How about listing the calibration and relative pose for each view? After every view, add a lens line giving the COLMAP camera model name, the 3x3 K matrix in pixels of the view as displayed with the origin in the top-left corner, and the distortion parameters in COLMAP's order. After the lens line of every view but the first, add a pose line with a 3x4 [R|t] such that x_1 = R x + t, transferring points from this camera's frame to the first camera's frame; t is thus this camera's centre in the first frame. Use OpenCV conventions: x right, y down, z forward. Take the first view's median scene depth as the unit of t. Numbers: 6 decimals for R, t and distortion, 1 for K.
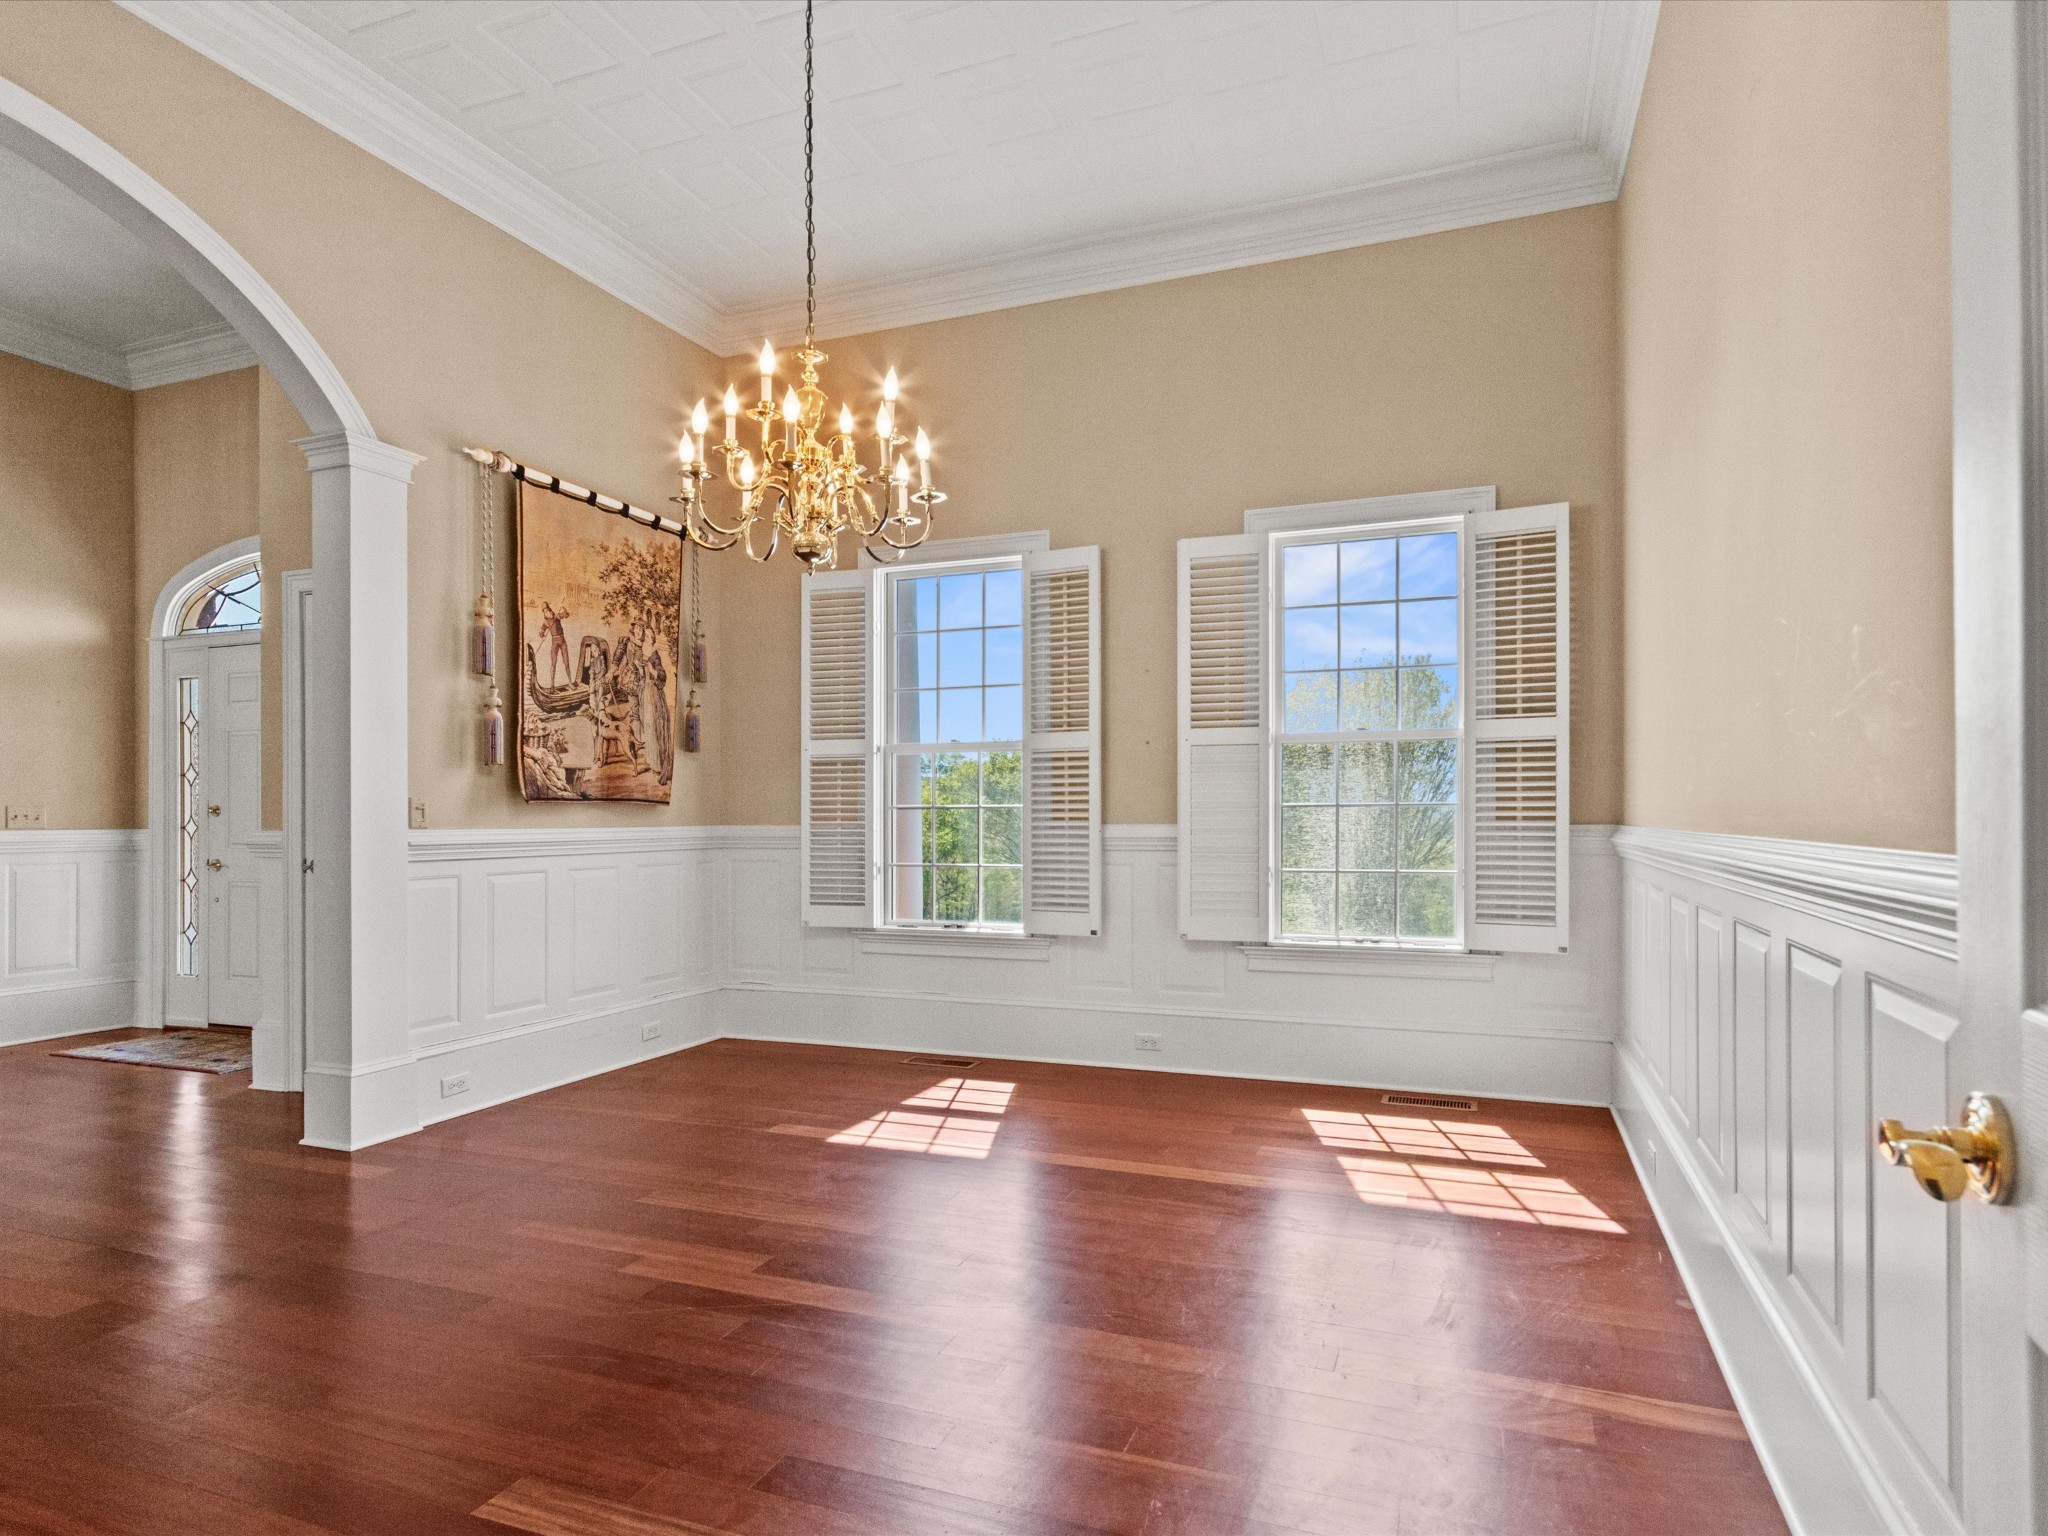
lens RADIAL K [[1069.6, 0, 1053.4], [0, 1069.6, 815.8], [0, 0, 1]] dist [0.004253, 0.003289]
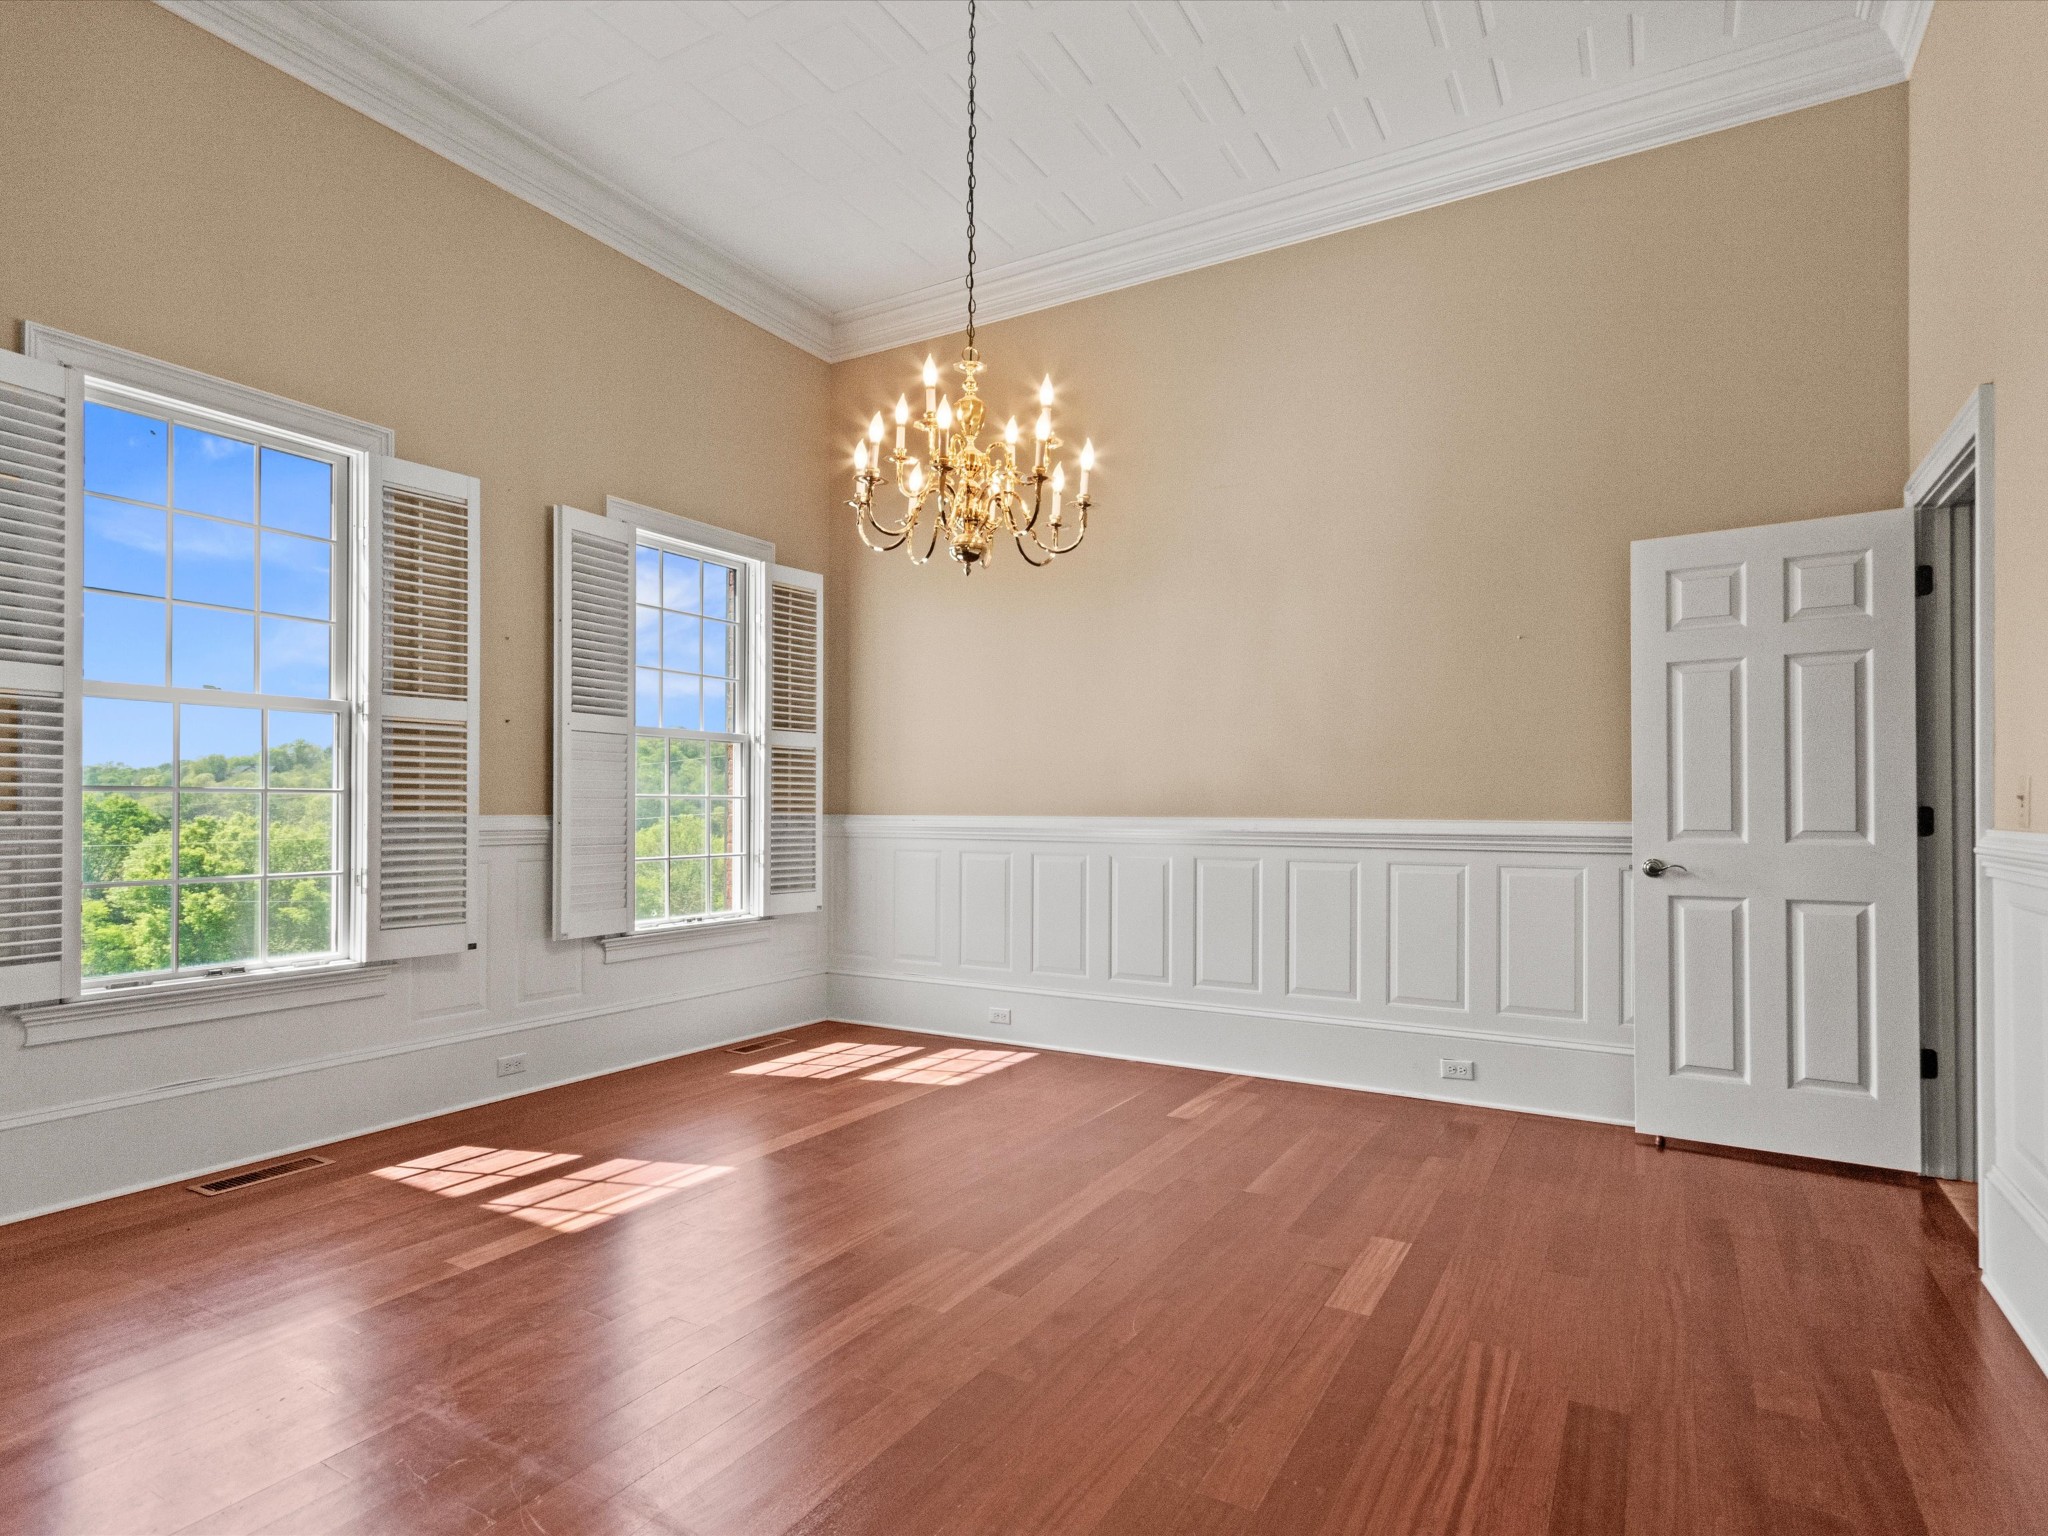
lens RADIAL K [[1069.6, 0, 1053.4], [0, 1069.6, 815.8], [0, 0, 1]] dist [0.004253, 0.003289]
pose [[0.182175, -0.003868, 0.983259, -0.770632], [-0.005226, 0.999974, 0.004902, 0.001872], [-0.983252, -0.006032, 0.182150, 0.455382]]
